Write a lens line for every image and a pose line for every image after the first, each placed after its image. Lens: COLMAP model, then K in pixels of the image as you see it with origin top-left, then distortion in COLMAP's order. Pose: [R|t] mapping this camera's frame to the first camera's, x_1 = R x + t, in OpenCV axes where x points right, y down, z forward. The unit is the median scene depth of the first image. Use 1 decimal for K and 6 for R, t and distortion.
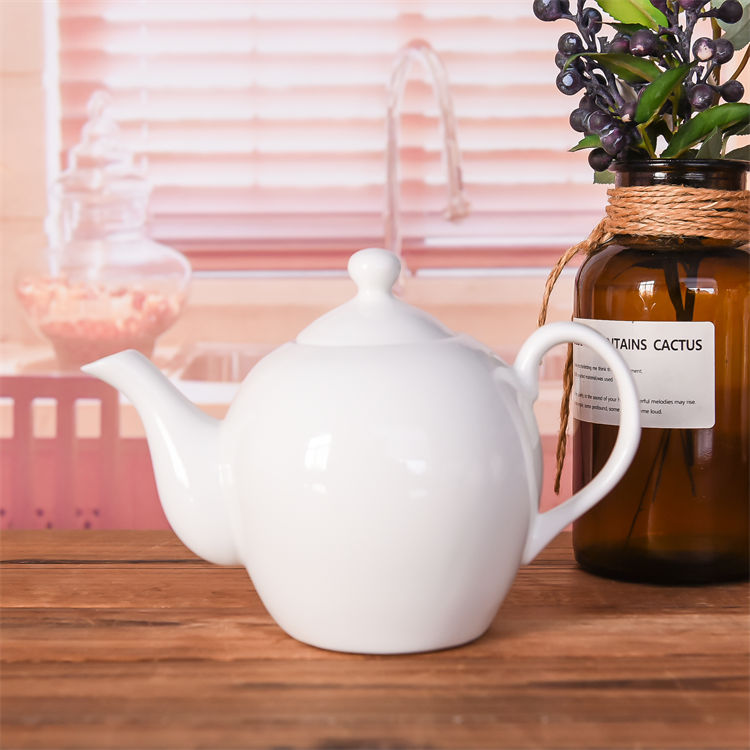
lens RADIAL K [[1714.2, 0, 375.0], [0, 1714.2, 375.0], [0, 0, 1]] dist [-0.002259, -0.191989]
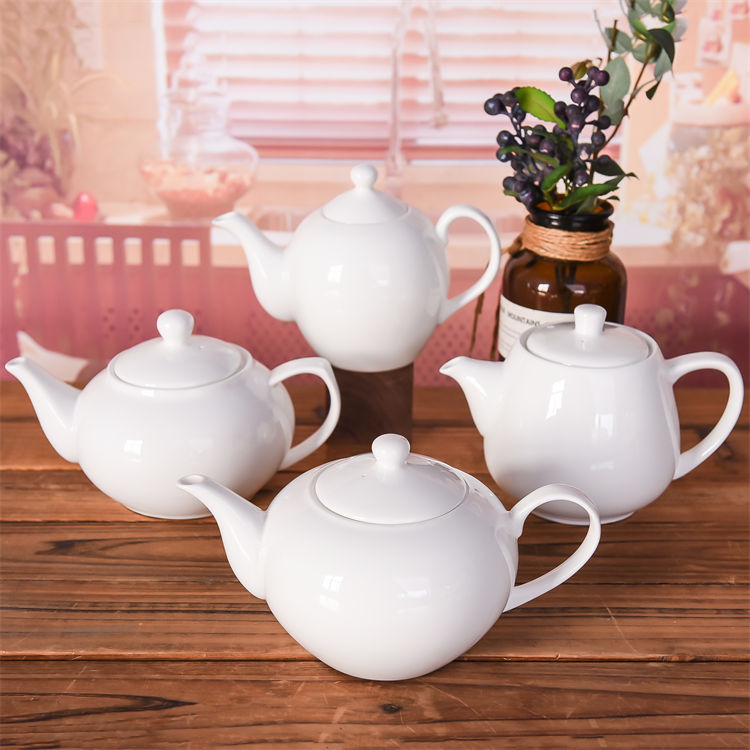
lens RADIAL K [[1714.2, 0, 375.0], [0, 1714.2, 375.0], [0, 0, 1]] dist [-0.002259, -0.191989]
pose [[0.999941, 0.010803, 0.000821, -0.005818], [-0.010370, 0.932481, 0.361070, -0.420252], [0.003135, -0.361058, 0.932538, -0.442256]]
